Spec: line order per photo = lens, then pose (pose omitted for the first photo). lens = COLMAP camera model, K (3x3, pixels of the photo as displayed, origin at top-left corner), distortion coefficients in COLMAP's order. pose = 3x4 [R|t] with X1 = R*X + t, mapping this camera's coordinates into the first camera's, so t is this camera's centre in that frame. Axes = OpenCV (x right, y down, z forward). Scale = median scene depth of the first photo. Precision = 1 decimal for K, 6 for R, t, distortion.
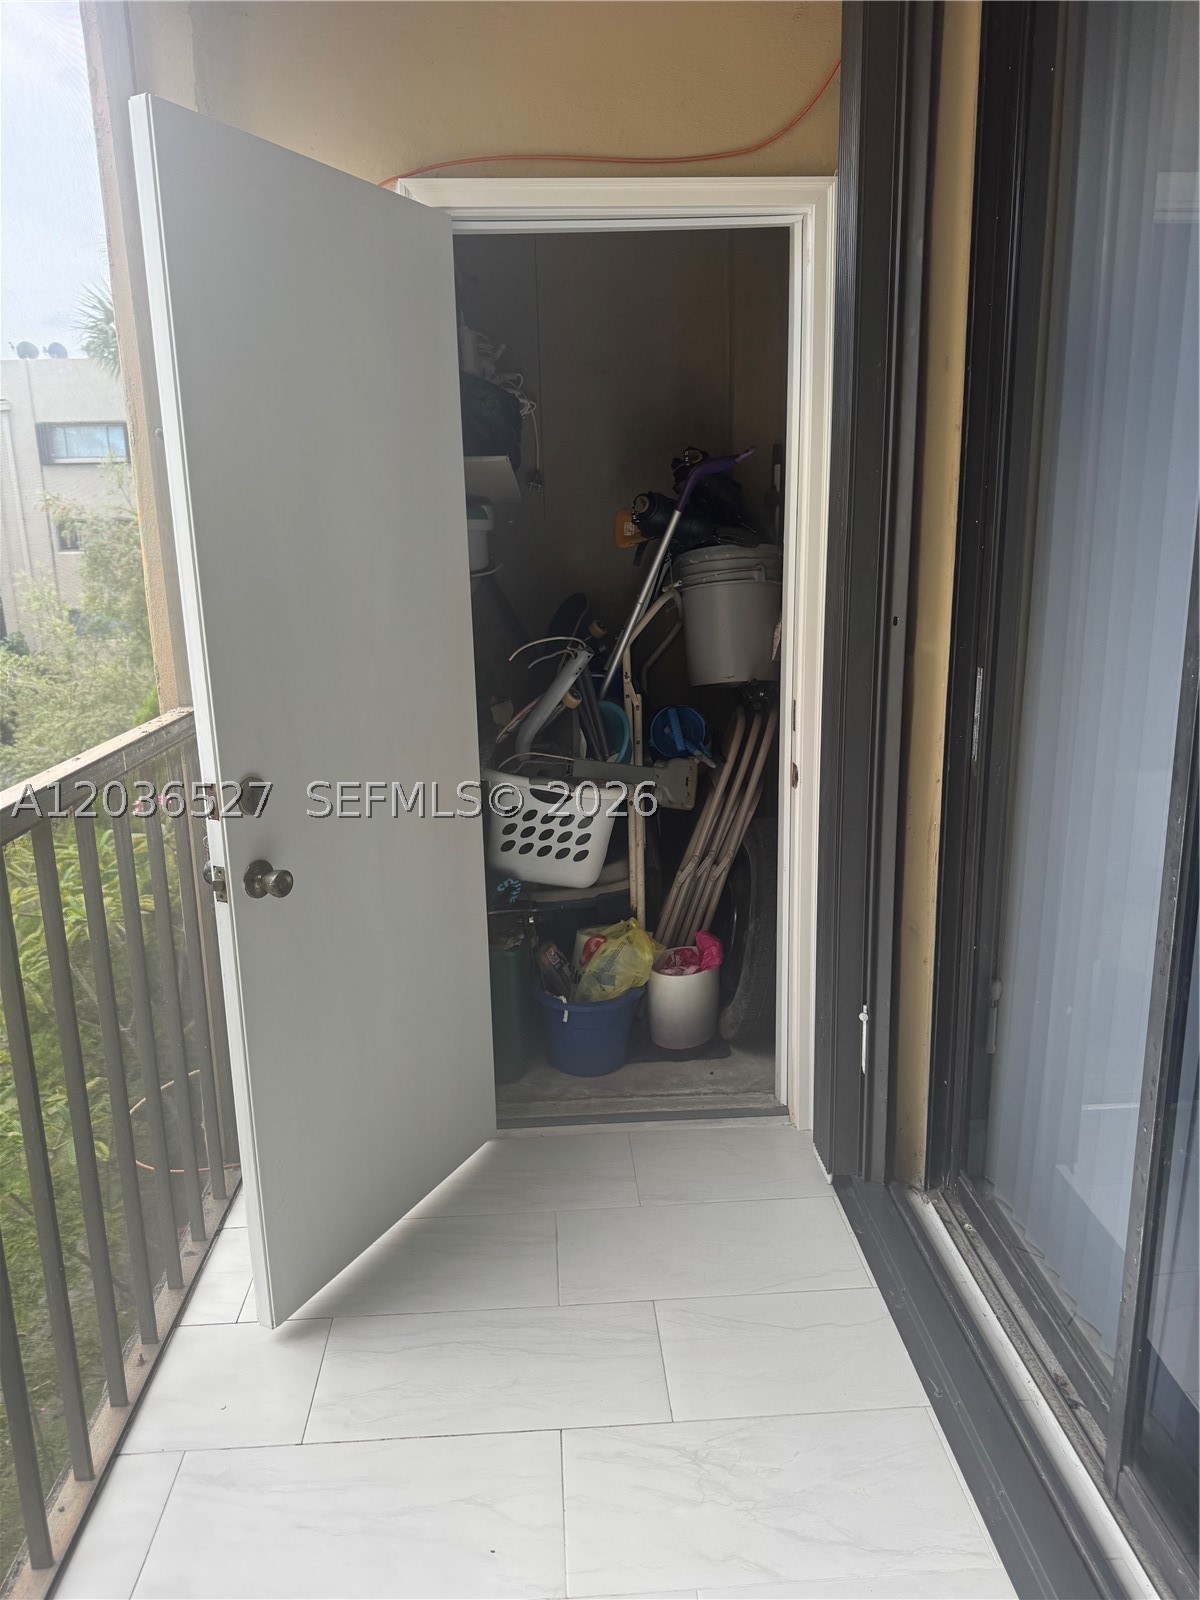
lens RADIAL K [[1134.3, 0, 596.1], [0, 1134.3, 798.3], [0, 0, 1]] dist [0.068782, -0.087093]
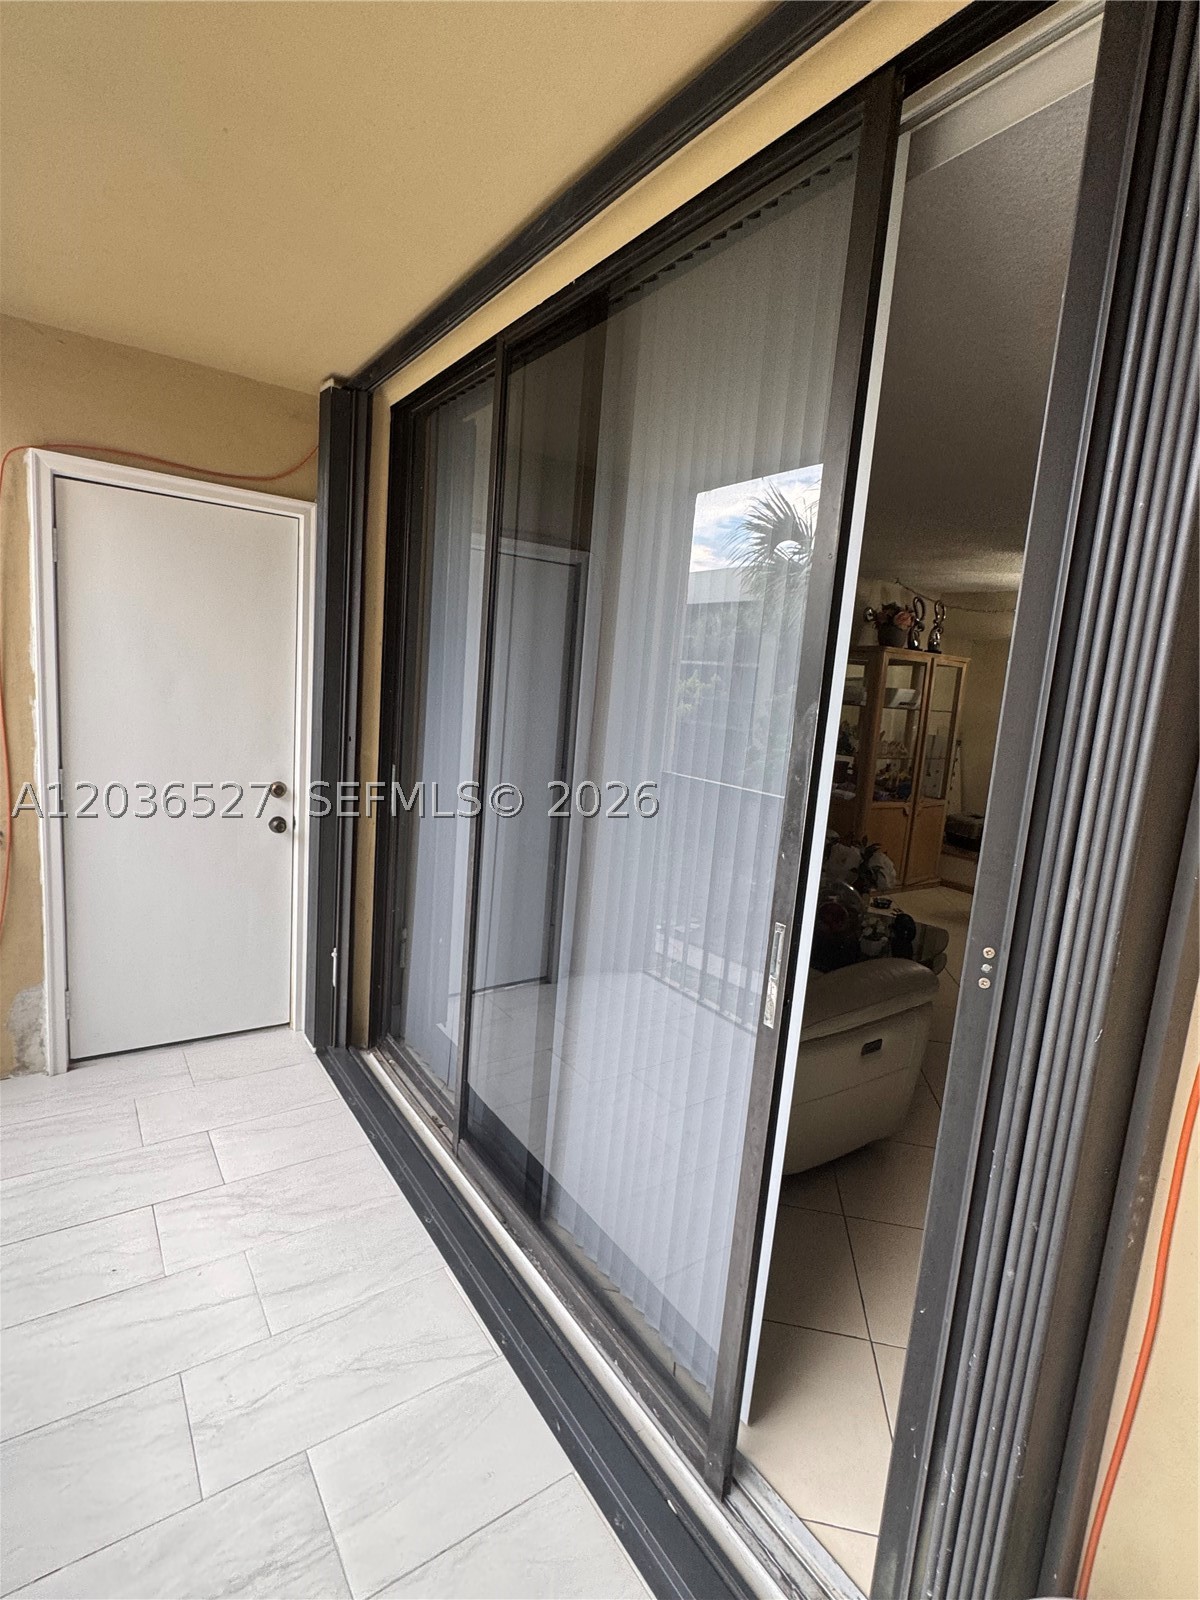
lens RADIAL K [[782.3, 0, 593.0], [0, 782.3, 798.0], [0, 0, 1]] dist [-0.007090, 0.000828]
pose [[0.850768, 0.009648, 0.525453, -0.073398], [0.025168, 0.997936, -0.059072, 0.029263], [-0.524939, 0.063481, 0.848770, -0.296746]]
